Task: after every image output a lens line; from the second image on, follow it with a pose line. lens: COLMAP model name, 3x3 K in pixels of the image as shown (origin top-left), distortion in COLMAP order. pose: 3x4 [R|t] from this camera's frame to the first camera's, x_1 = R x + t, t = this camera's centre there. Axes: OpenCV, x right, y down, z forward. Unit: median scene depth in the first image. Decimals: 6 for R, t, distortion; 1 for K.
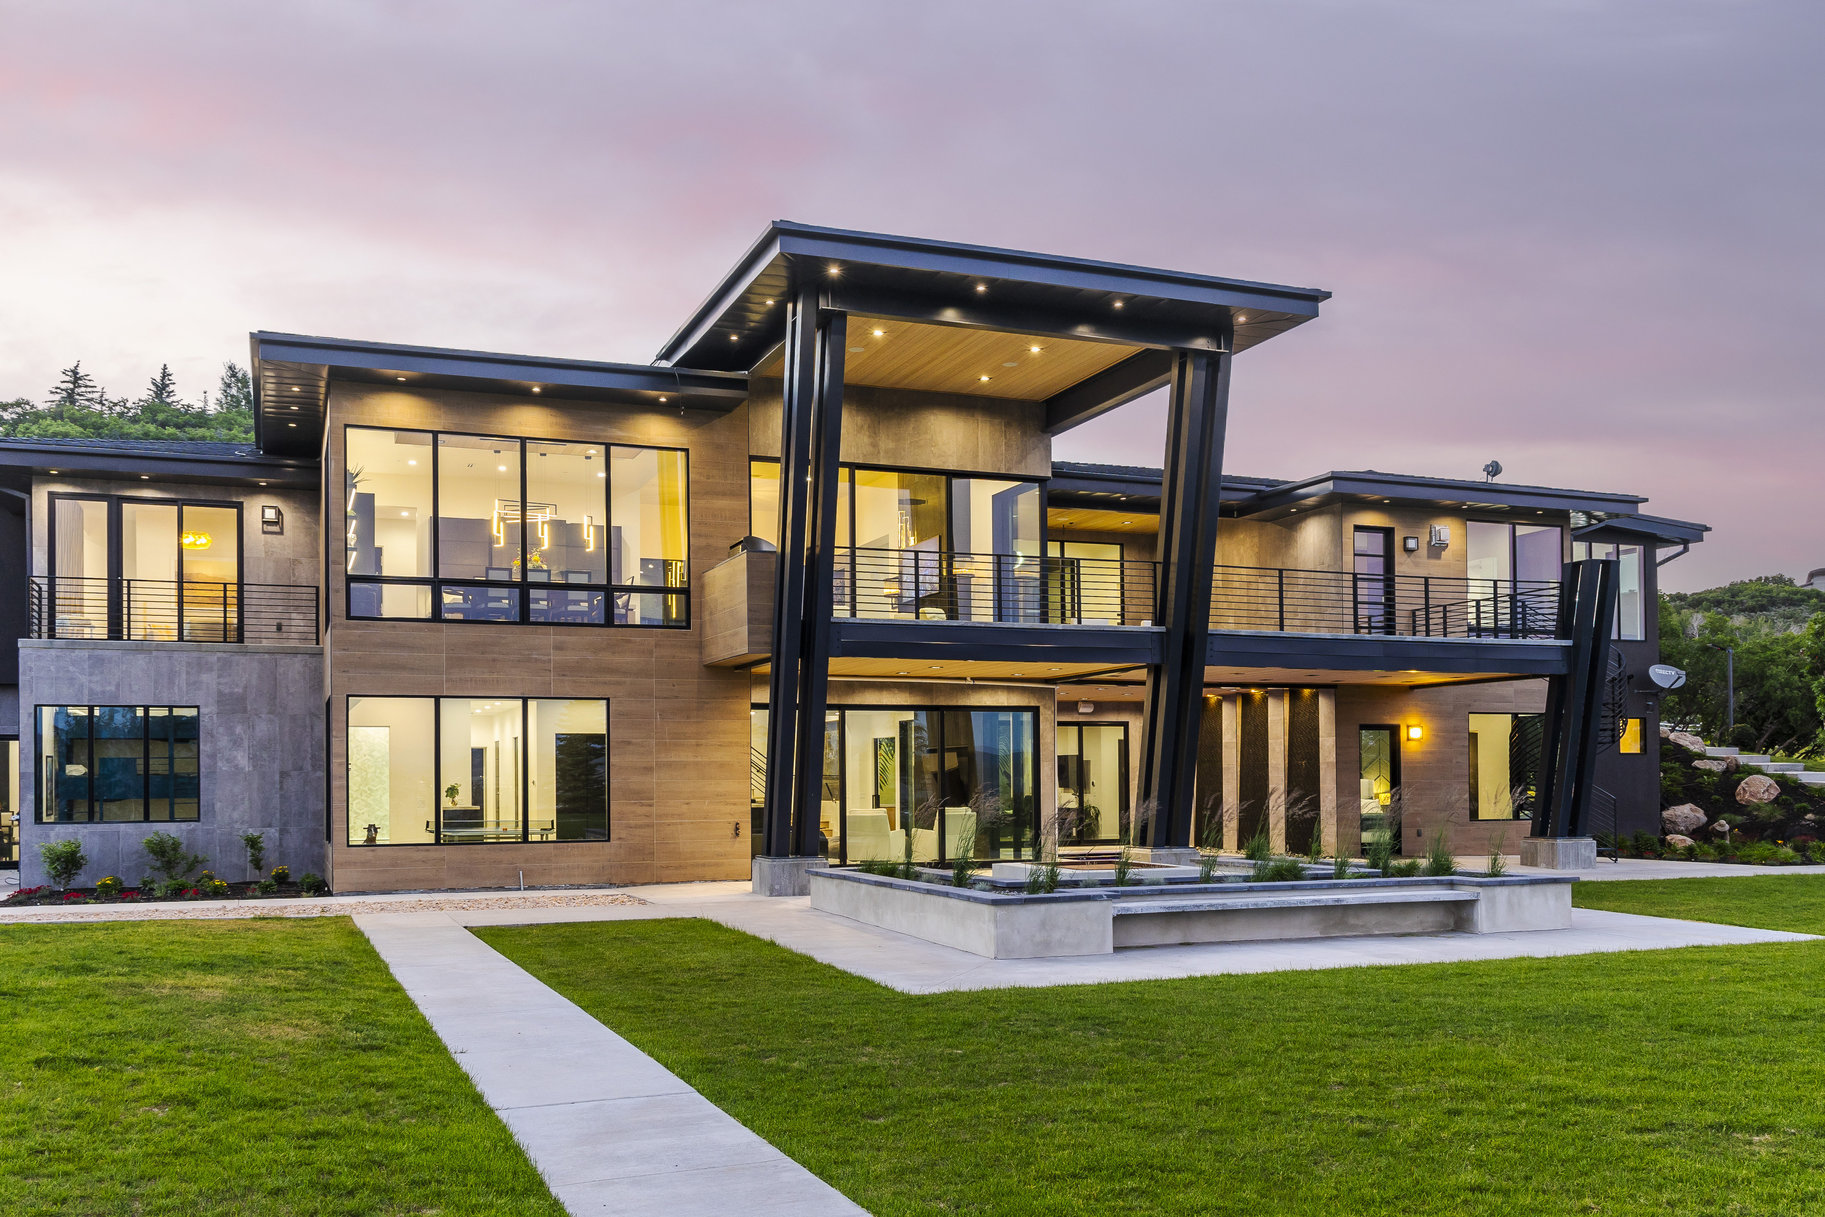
lens RADIAL K [[1555.9, 0, 957.7], [0, 1555.9, 755.2], [0, 0, 1]] dist [0.002655, 0.004502]
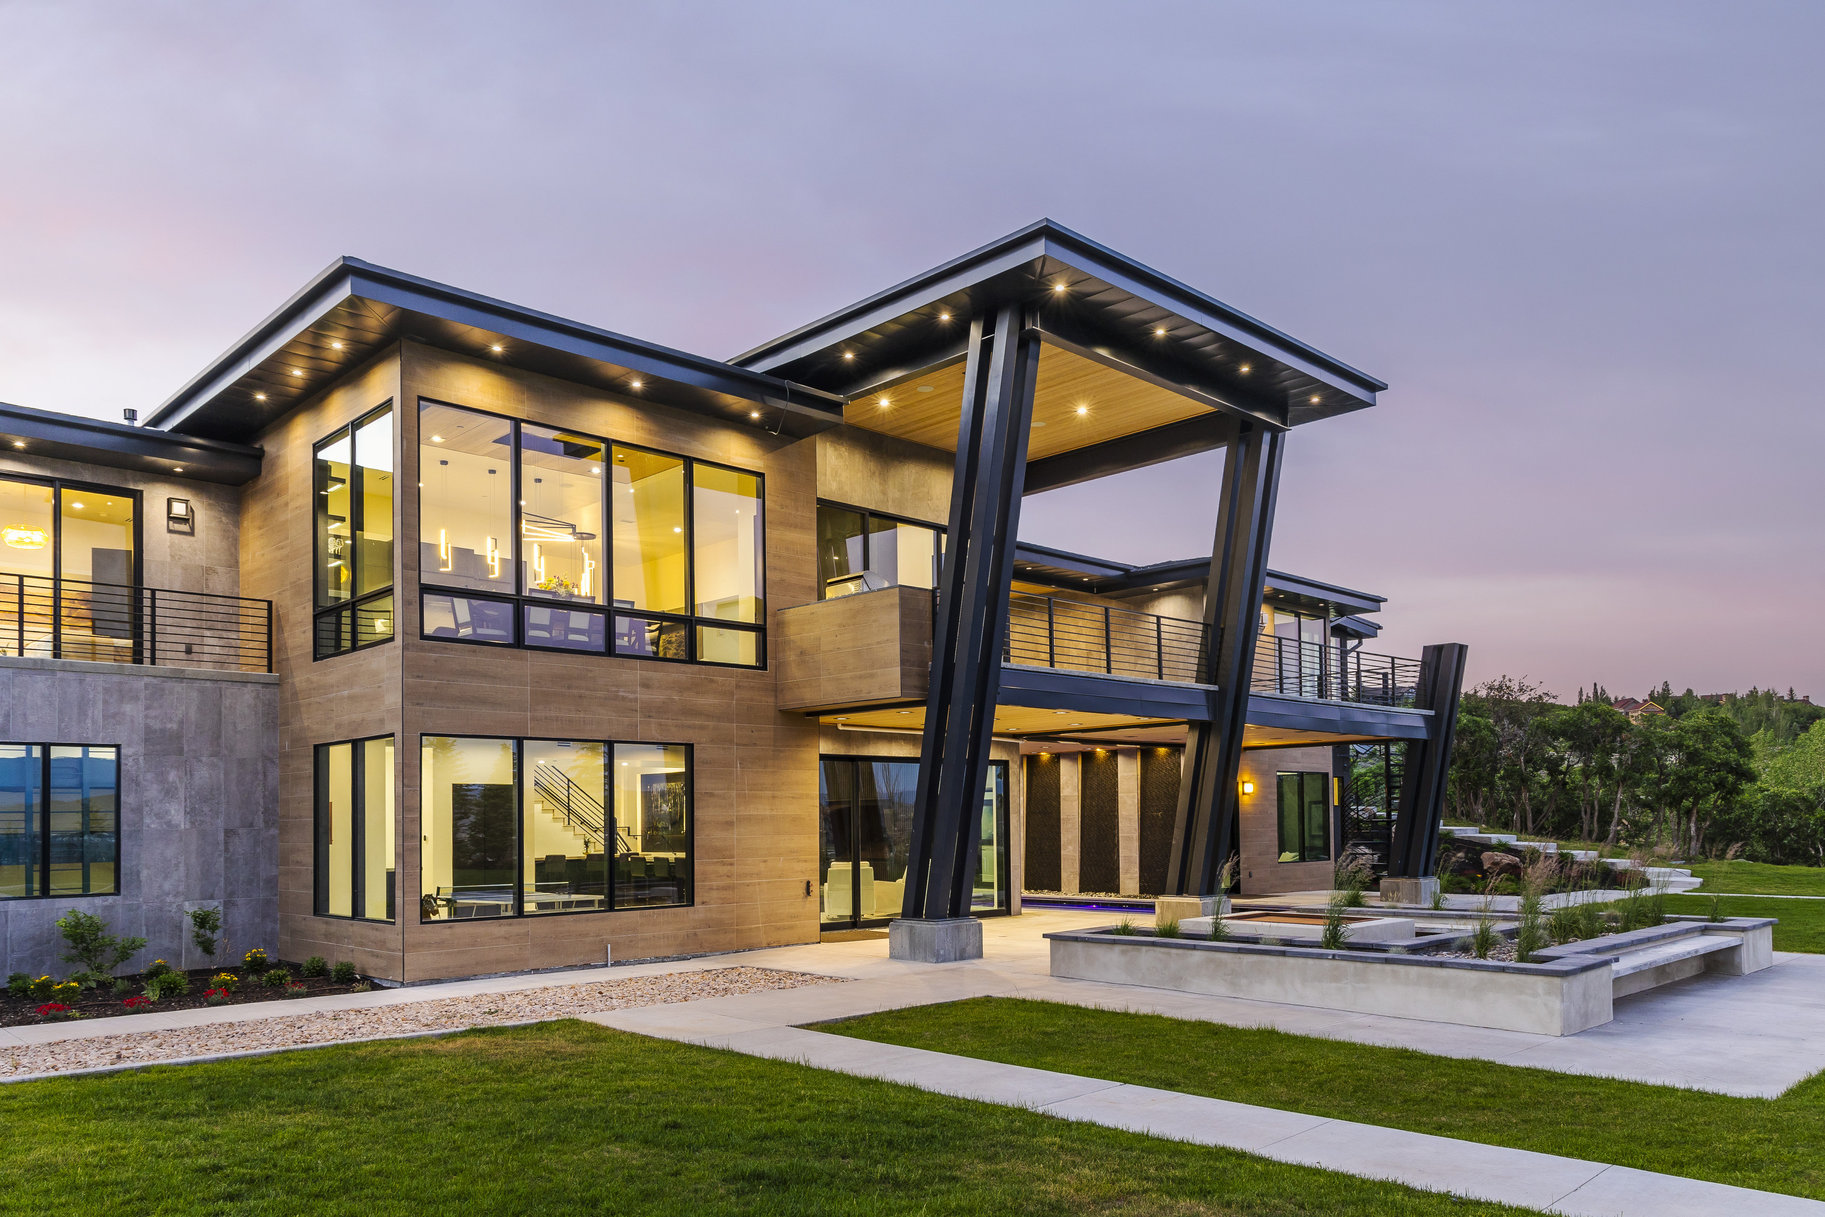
lens RADIAL K [[1266.8, 0, 918.4], [0, 1266.8, 784.9], [0, 0, 1]] dist [0.004268, 0.001651]
pose [[0.928045, 0.006013, 0.372419, -0.353496], [-0.000021, 0.999871, -0.016091, -0.001739], [-0.372468, 0.014926, 0.927925, 0.268028]]
